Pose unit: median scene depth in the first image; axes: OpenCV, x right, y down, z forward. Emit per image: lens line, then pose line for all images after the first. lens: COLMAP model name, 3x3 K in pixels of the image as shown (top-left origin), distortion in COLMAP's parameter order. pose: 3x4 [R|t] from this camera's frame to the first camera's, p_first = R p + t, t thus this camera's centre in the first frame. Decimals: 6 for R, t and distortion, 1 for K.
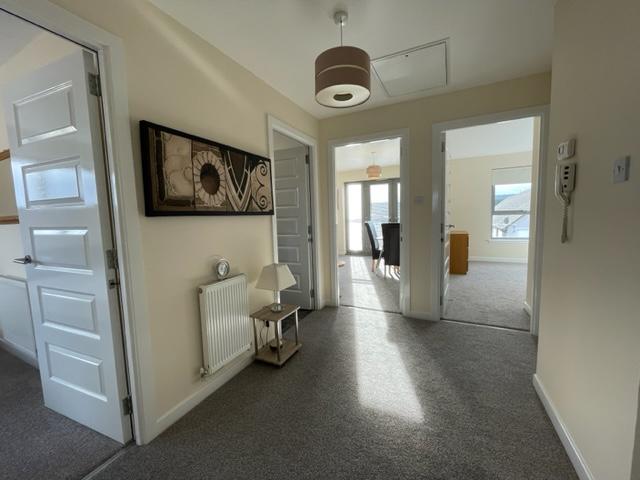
lens RADIAL K [[266.3, 0, 320.0], [0, 266.3, 240.0], [0, 0, 1]] dist [-0.000094, 0.000052]
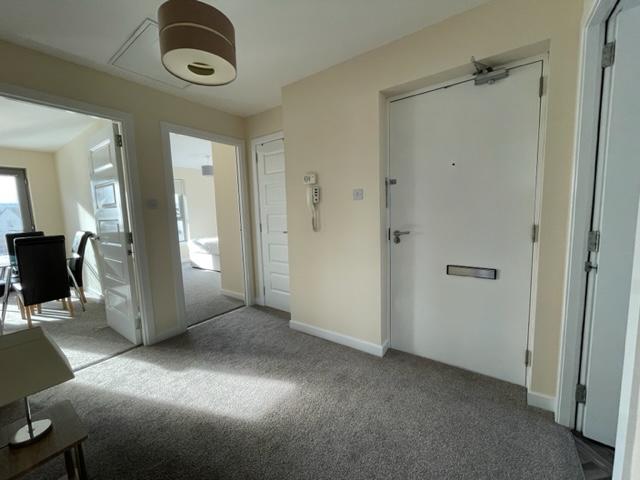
lens RADIAL K [[266.3, 0, 320.0], [0, 266.3, 240.0], [0, 0, 1]] dist [-0.000094, 0.000052]
pose [[0.139009, -0.079502, 0.987095, -0.449465], [0.122600, 0.990486, 0.062510, -0.021326], [-0.982673, 0.112328, 0.147434, 0.386151]]
